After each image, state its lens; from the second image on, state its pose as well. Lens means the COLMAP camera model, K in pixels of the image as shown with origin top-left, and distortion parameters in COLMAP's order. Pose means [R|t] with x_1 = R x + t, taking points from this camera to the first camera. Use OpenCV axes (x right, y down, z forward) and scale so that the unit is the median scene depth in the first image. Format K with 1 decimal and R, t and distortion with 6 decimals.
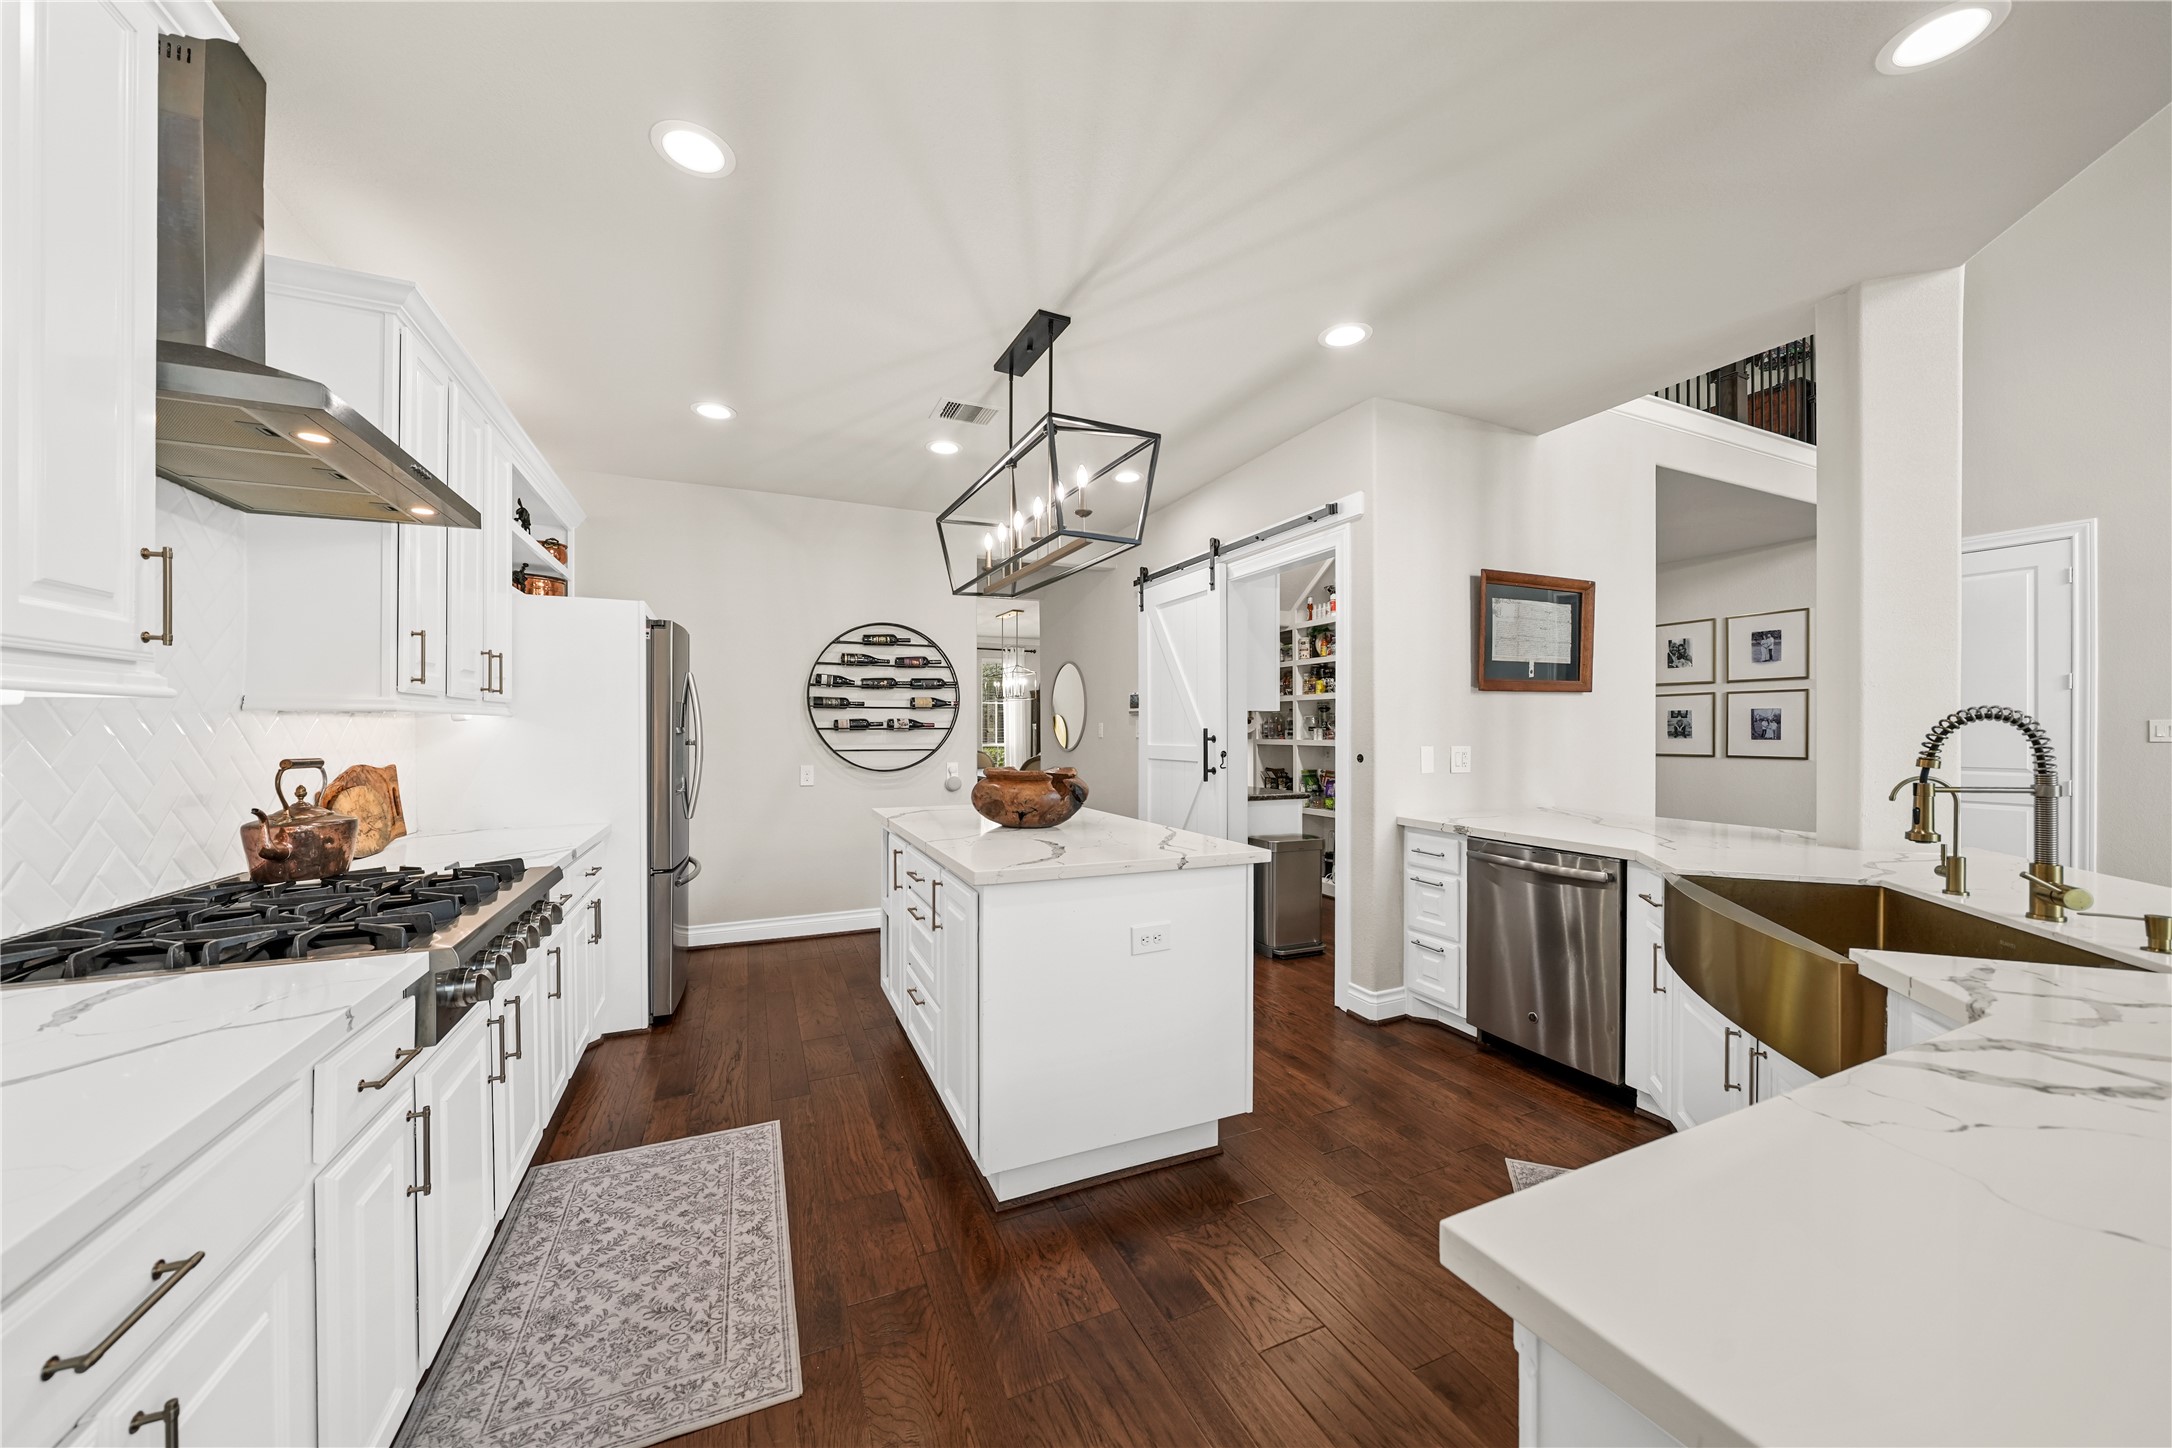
lens RADIAL K [[742.1, 0, 1093.1], [0, 742.1, 730.7], [0, 0, 1]] dist [-0.001882, -0.000038]
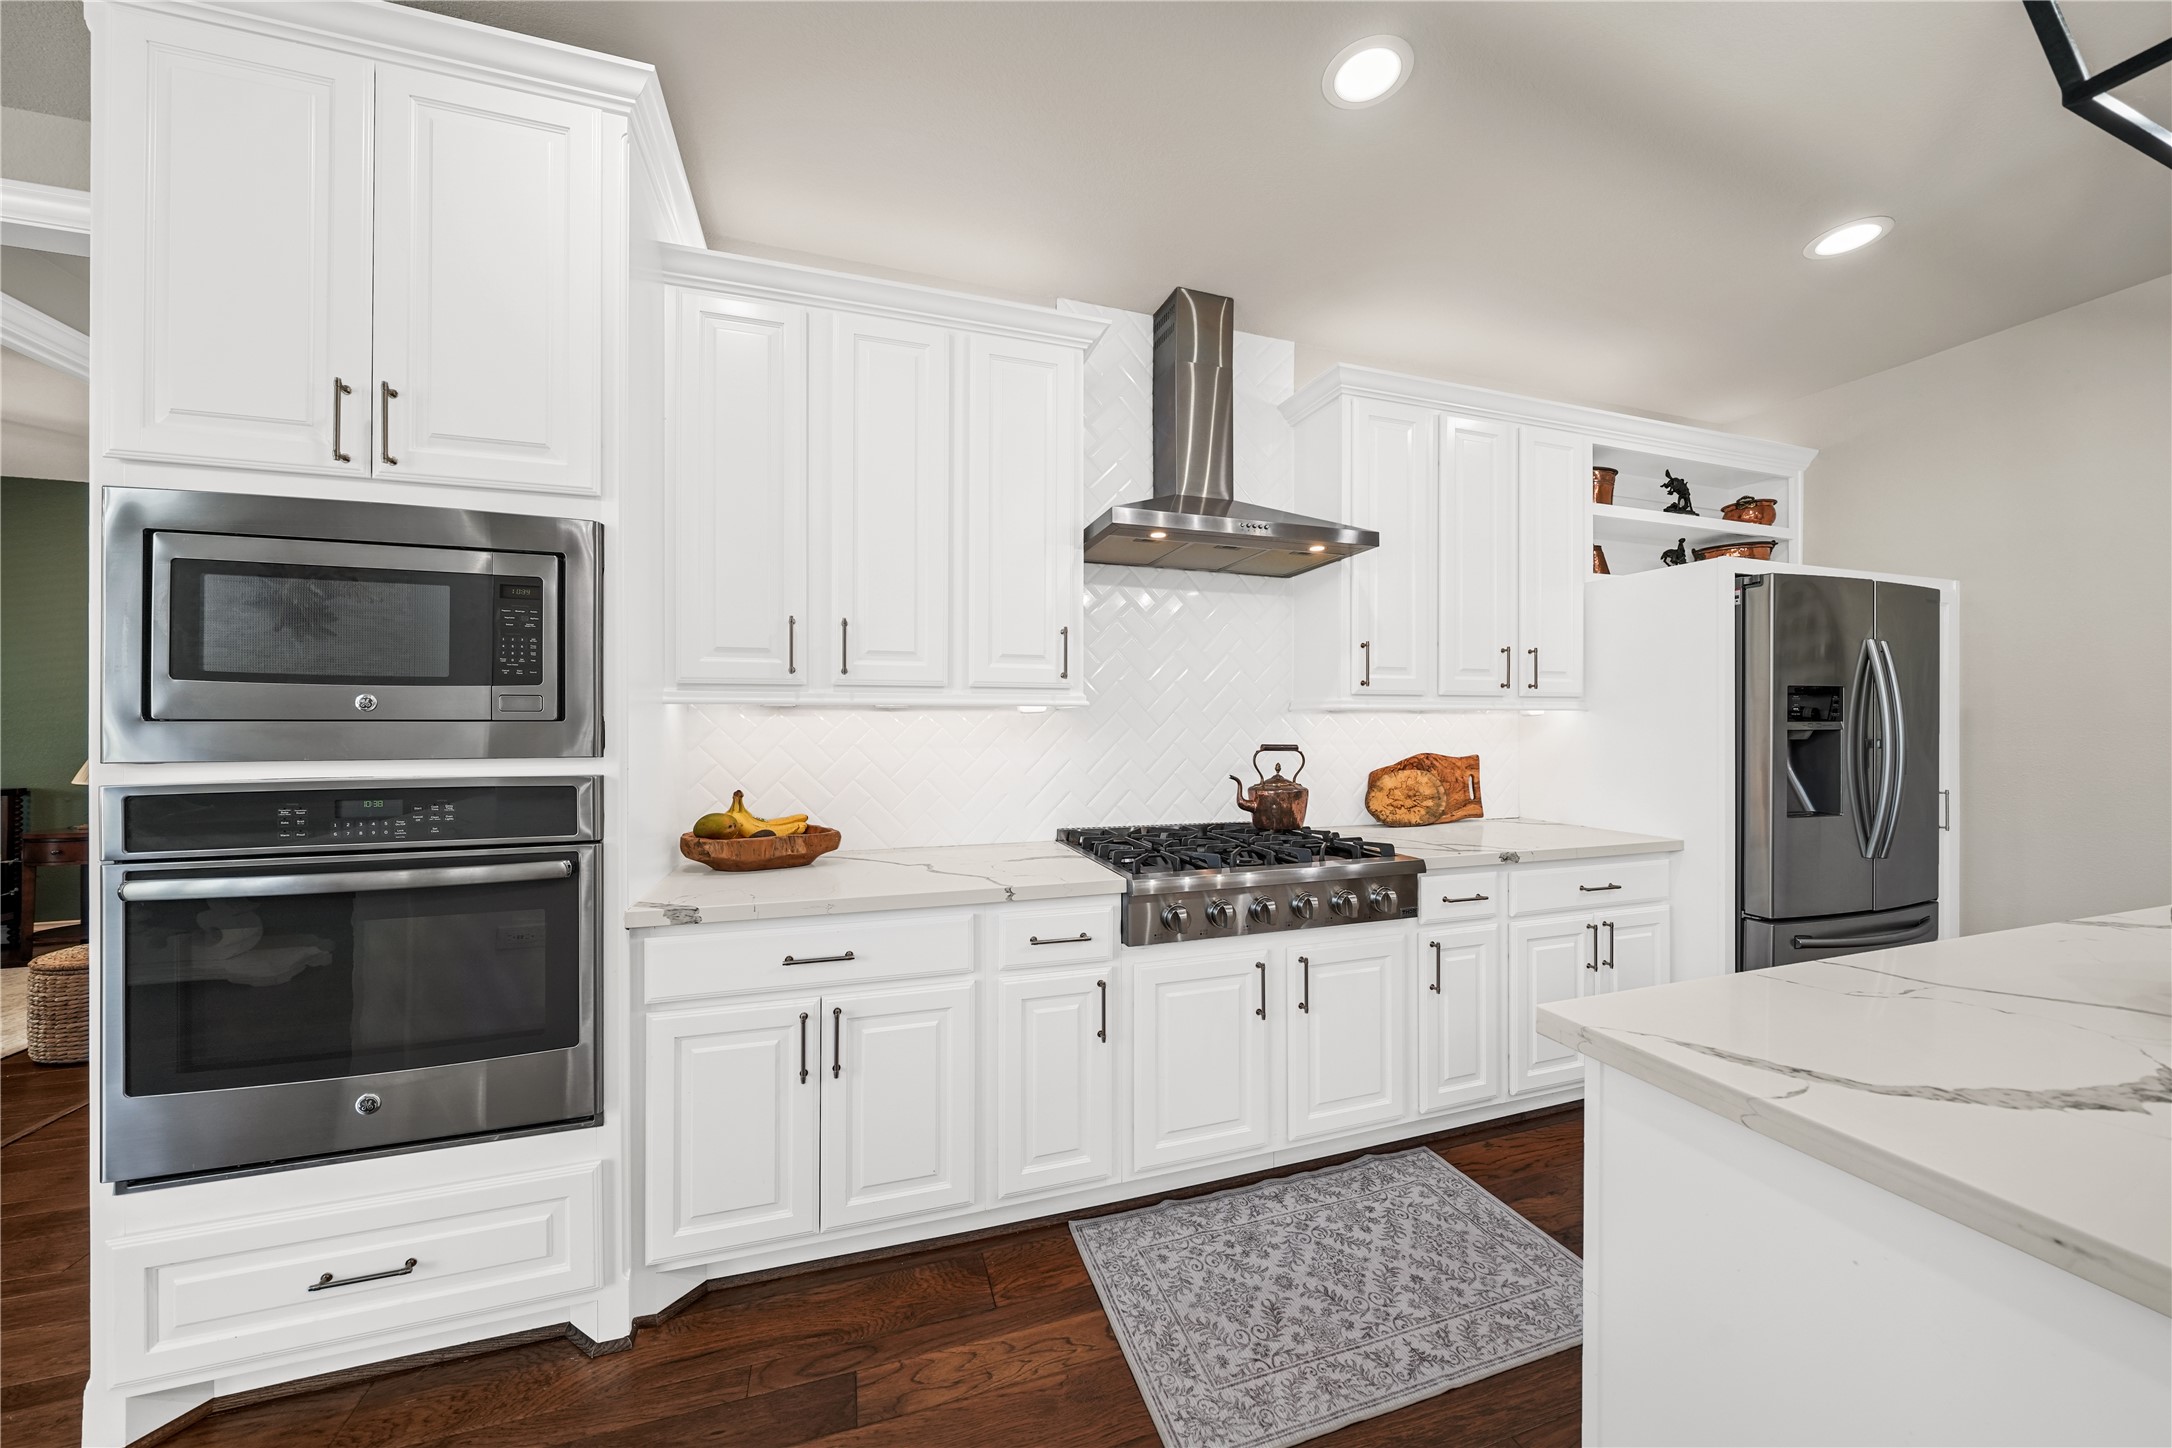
lens RADIAL K [[735.7, 0, 1086.0], [0, 735.7, 724.0], [0, 0, 1]] dist [-0.009235, 0.000002]
pose [[-0.099160, -0.001243, -0.995071, 0.178826], [-0.002427, 0.999997, -0.001007, 0.000625], [0.995069, 0.002315, -0.099162, 0.365051]]
